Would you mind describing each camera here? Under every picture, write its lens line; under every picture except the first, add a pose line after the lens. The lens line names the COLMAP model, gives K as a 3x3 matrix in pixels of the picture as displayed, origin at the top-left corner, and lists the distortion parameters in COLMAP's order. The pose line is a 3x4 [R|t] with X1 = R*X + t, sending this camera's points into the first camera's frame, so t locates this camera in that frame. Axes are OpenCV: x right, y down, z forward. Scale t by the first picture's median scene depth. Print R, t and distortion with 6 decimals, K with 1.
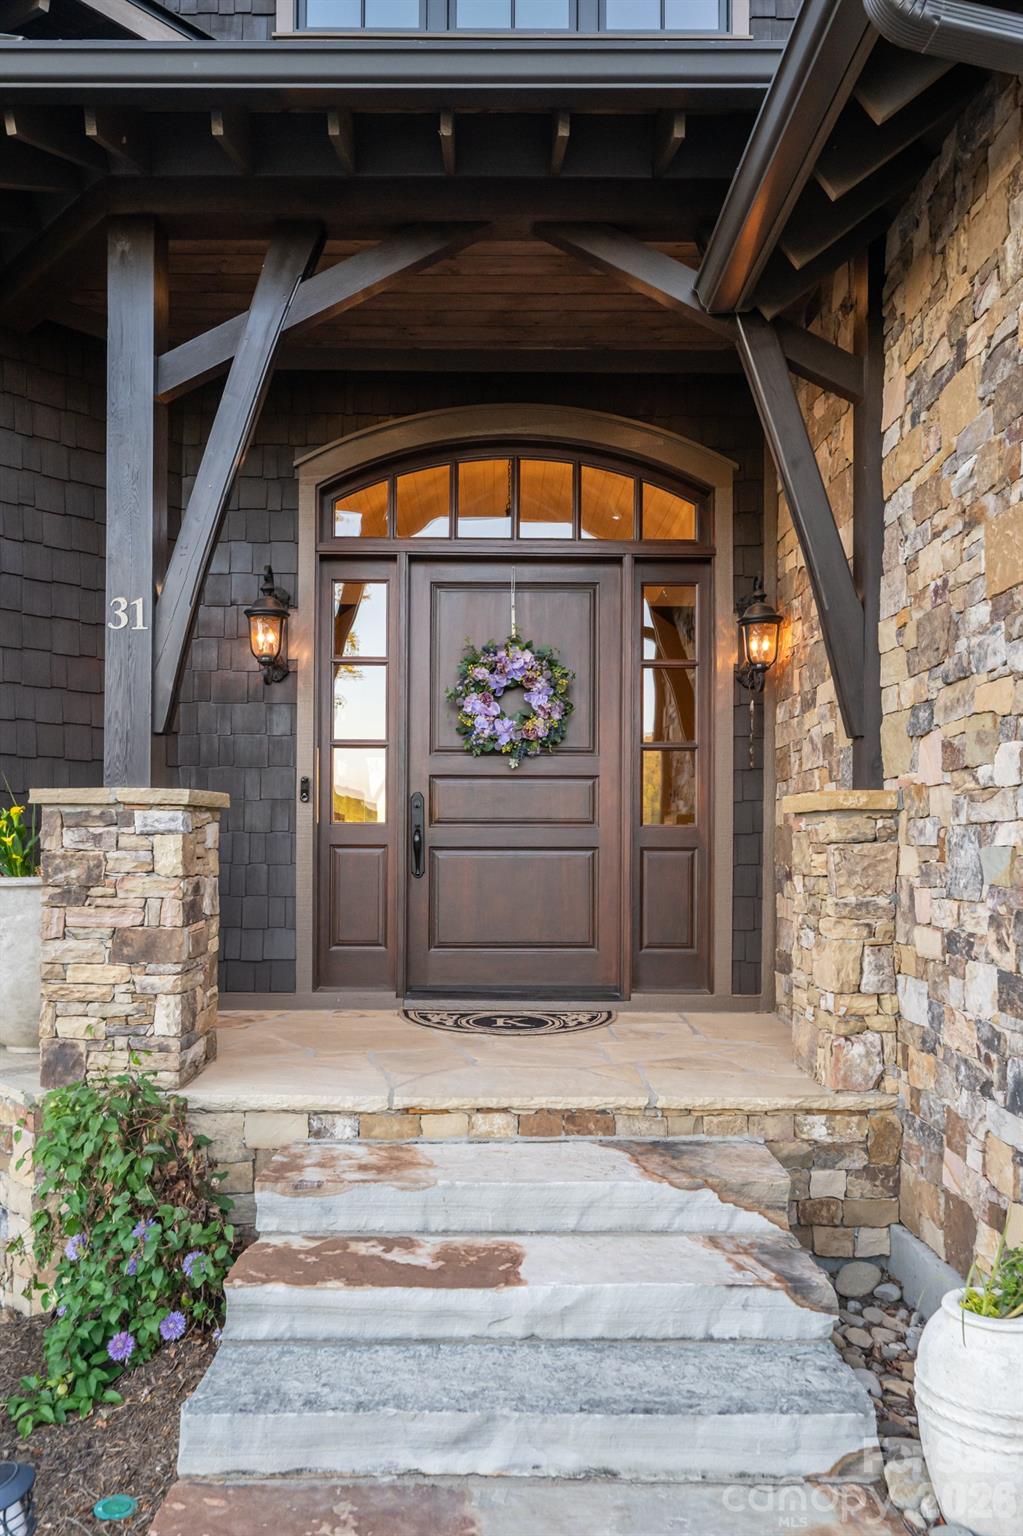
lens RADIAL K [[1008.3, 0, 511.5], [0, 1008.3, 768.0], [0, 0, 1]] dist [0.002616, 0.000811]
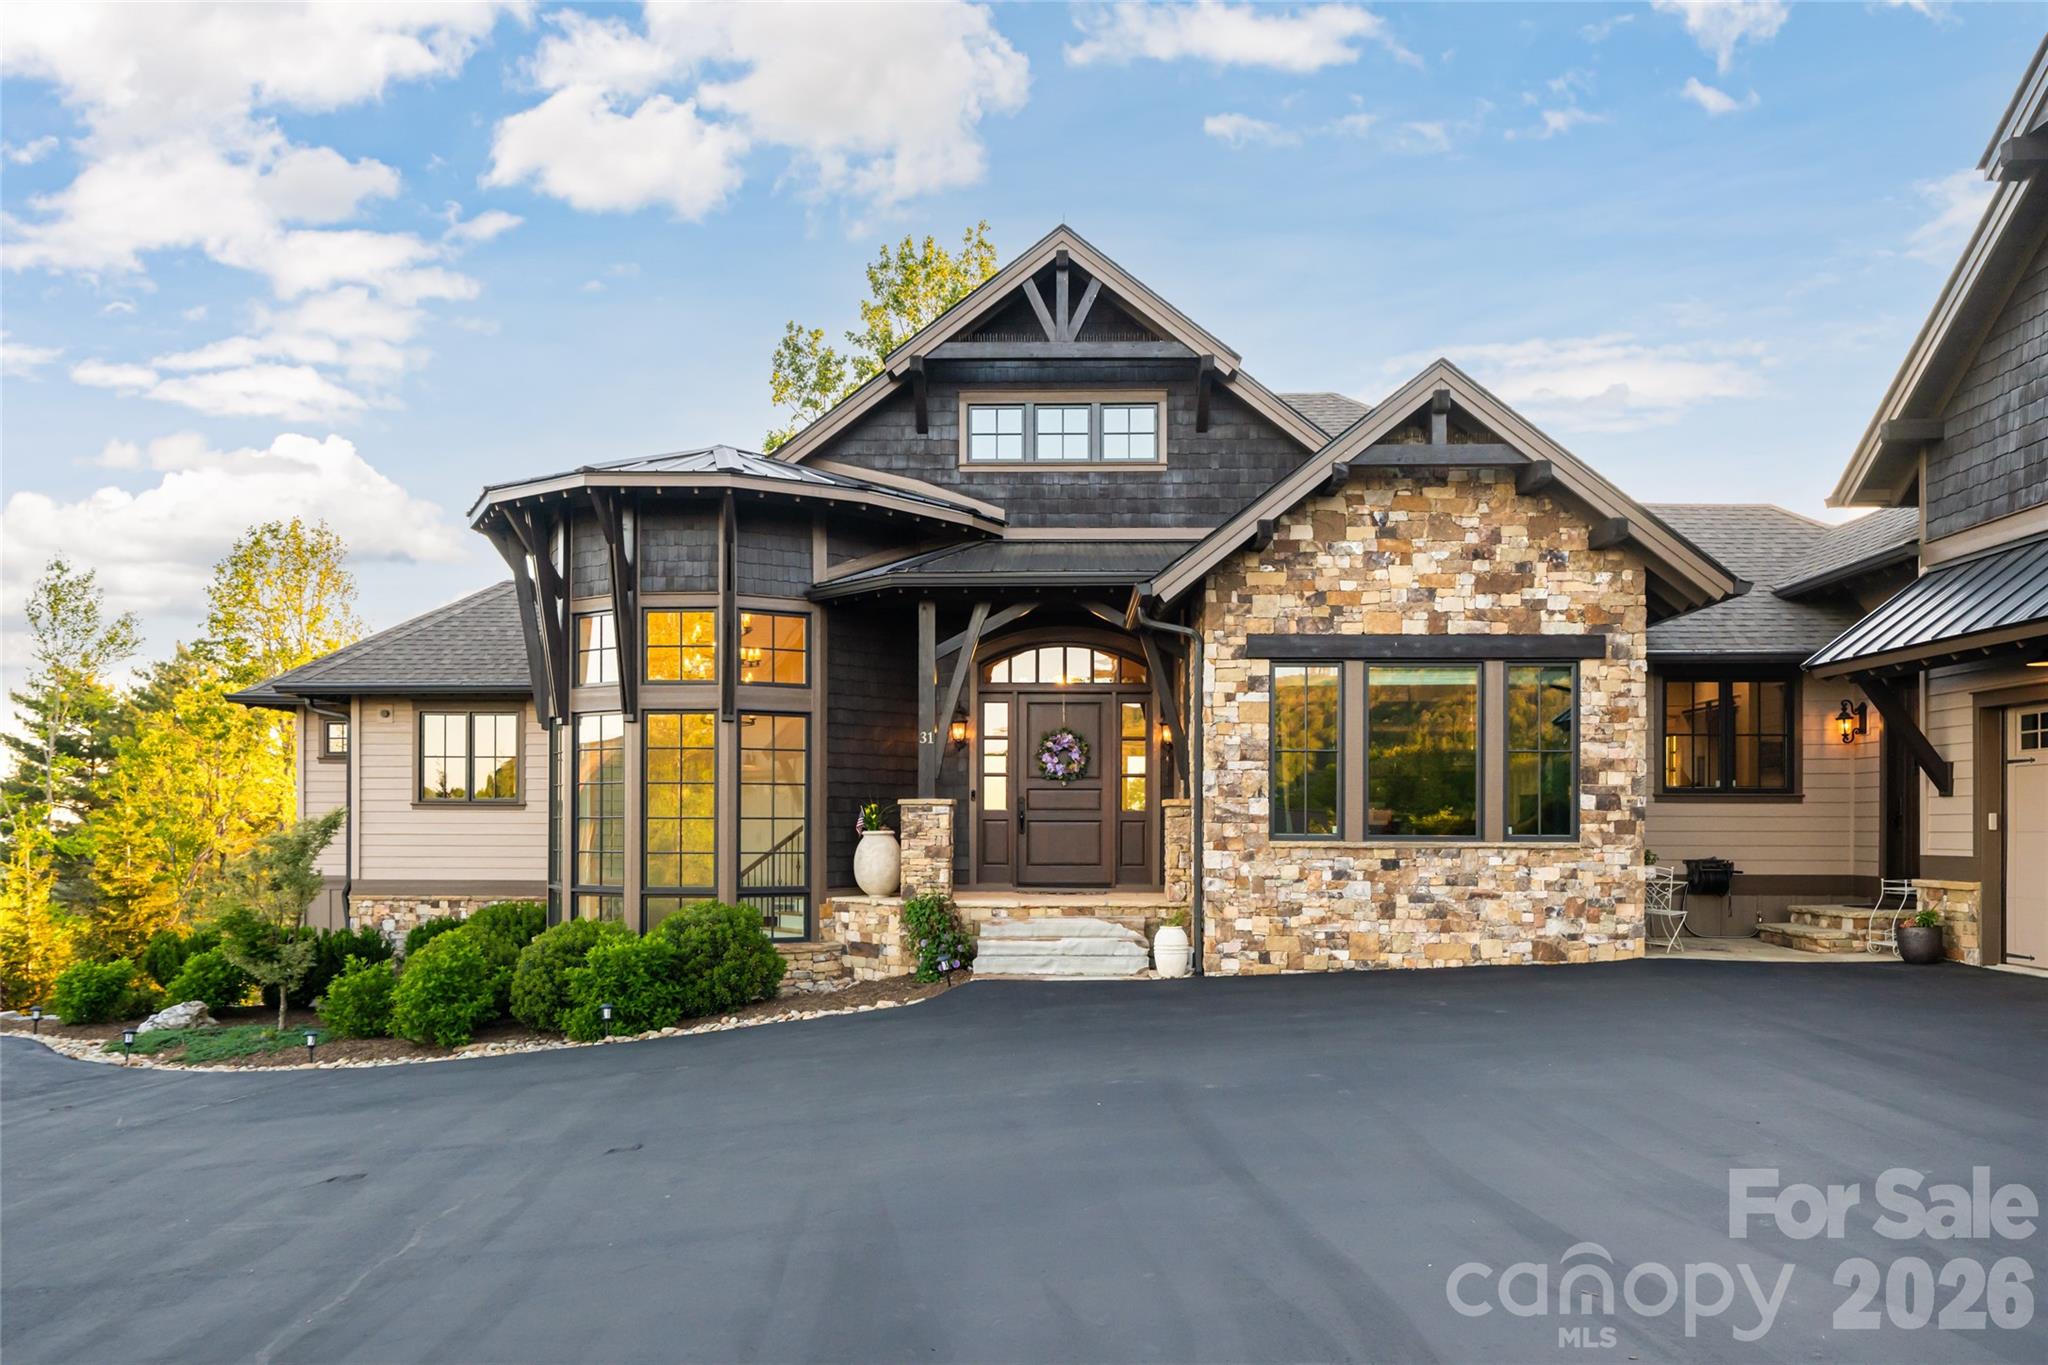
lens RADIAL K [[1625.8, 0, 1024.0], [0, 1625.8, 682.5], [0, 0, 1]] dist [-0.005791, -0.001645]
pose [[0.998910, -0.003270, -0.046564, 0.084454], [0.002386, 0.999816, -0.019023, -0.165791], [0.046618, 0.018891, 0.998734, -2.709905]]
